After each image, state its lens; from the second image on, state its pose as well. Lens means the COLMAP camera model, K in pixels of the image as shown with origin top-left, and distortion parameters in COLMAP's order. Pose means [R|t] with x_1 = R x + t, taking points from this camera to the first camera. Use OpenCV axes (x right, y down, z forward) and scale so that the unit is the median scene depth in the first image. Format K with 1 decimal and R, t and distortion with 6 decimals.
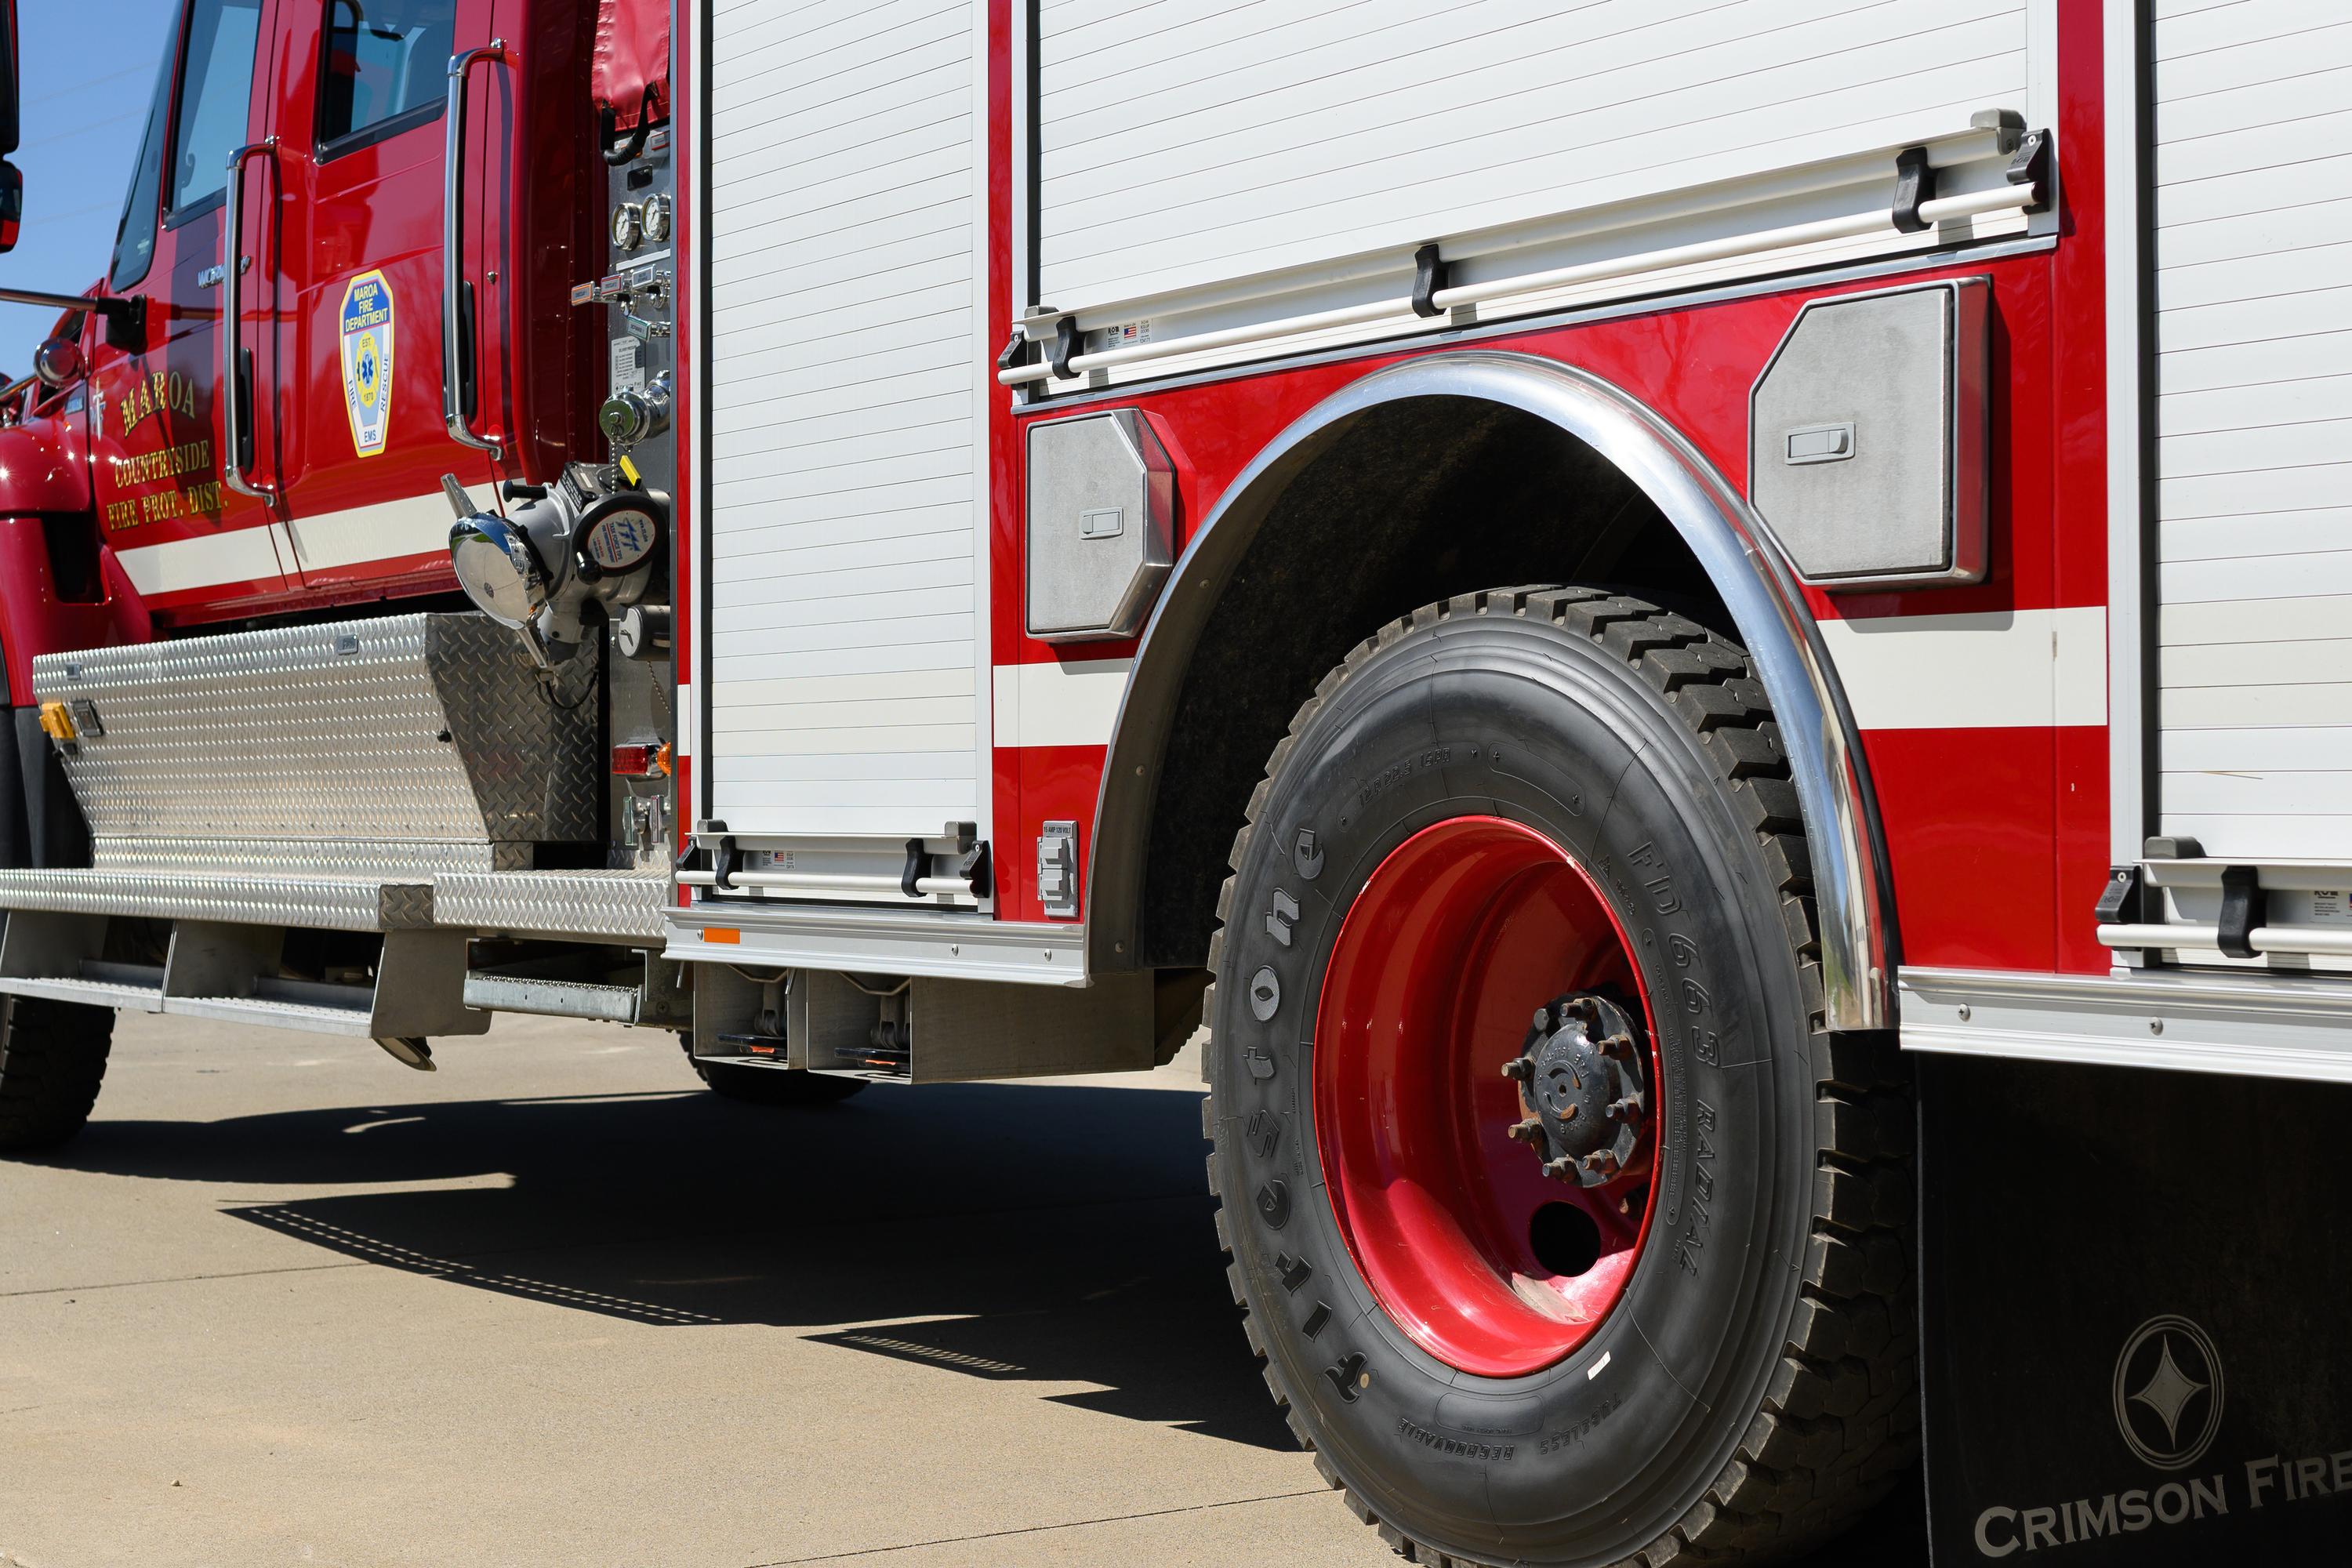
lens RADIAL K [[3913.6, 0, 1182.7], [0, 3913.6, 782.3], [0, 0, 1]] dist [0.015541, -0.145852]
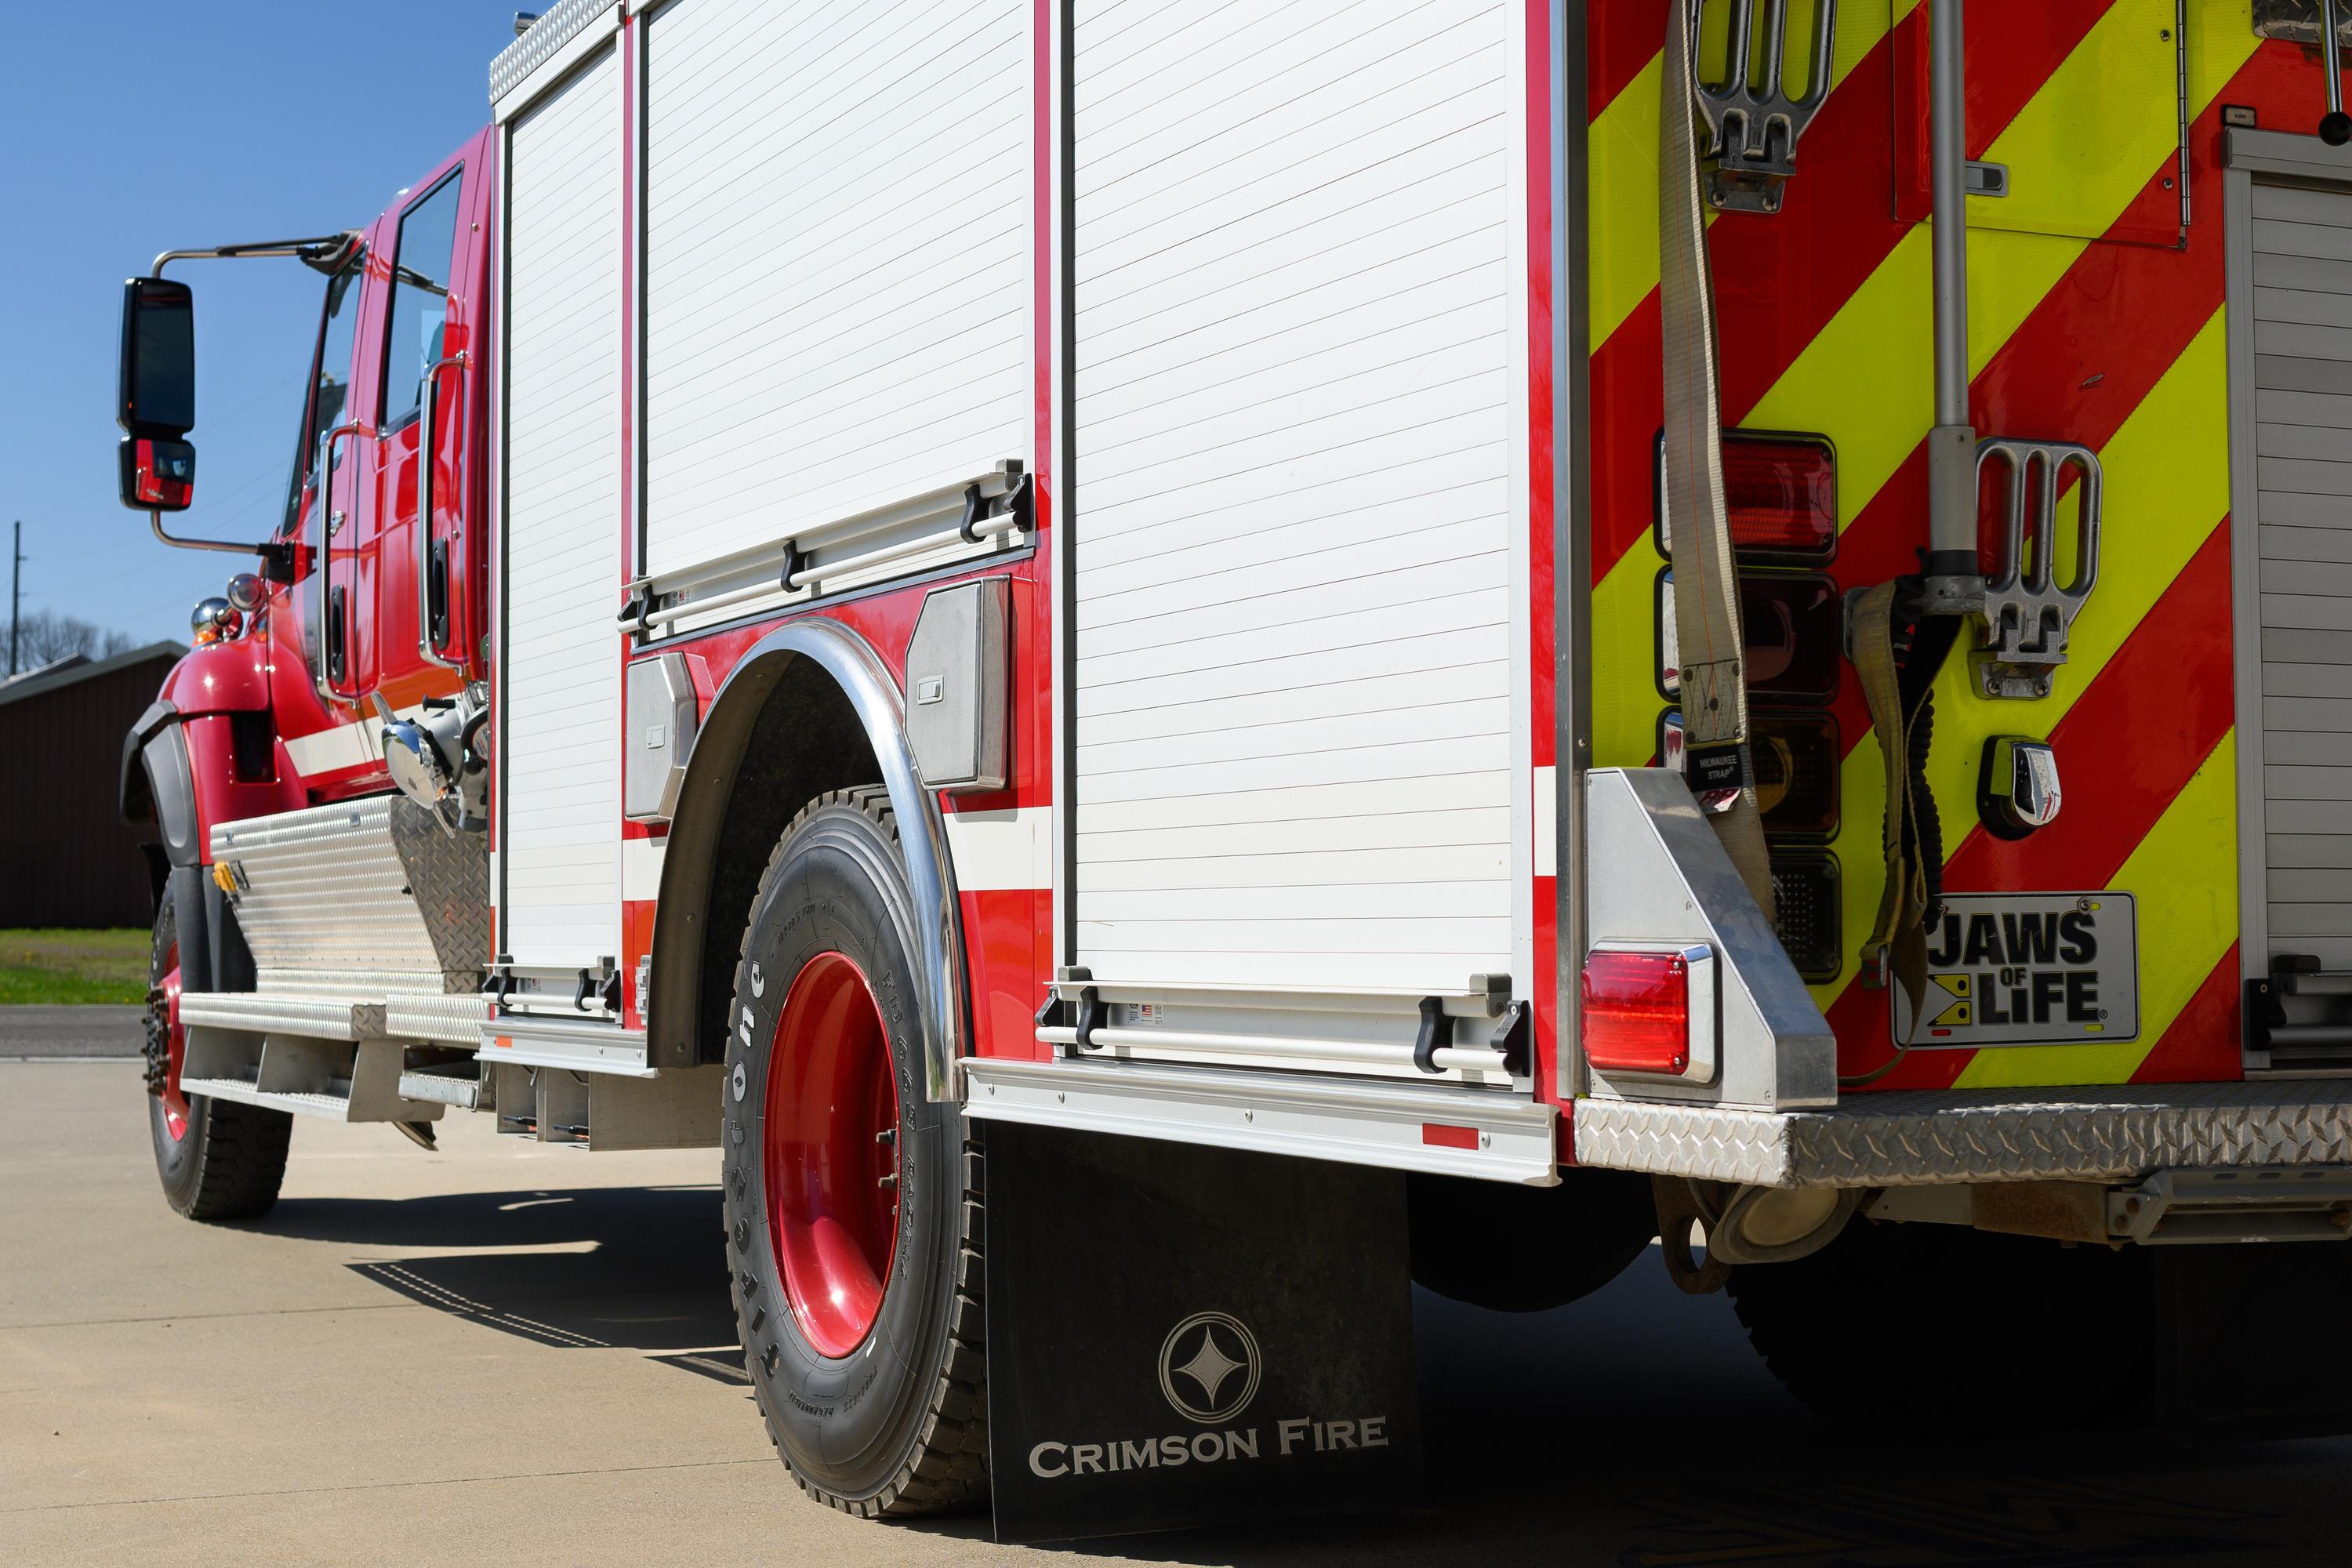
lens RADIAL K [[3913.6, 0, 1182.7], [0, 3913.6, 782.3], [0, 0, 1]] dist [0.015541, -0.145852]
pose [[0.981786, -0.008559, -0.189795, 0.441830], [0.002030, 0.999400, -0.034568, -0.002963], [0.189977, 0.033553, 0.981215, -0.321809]]
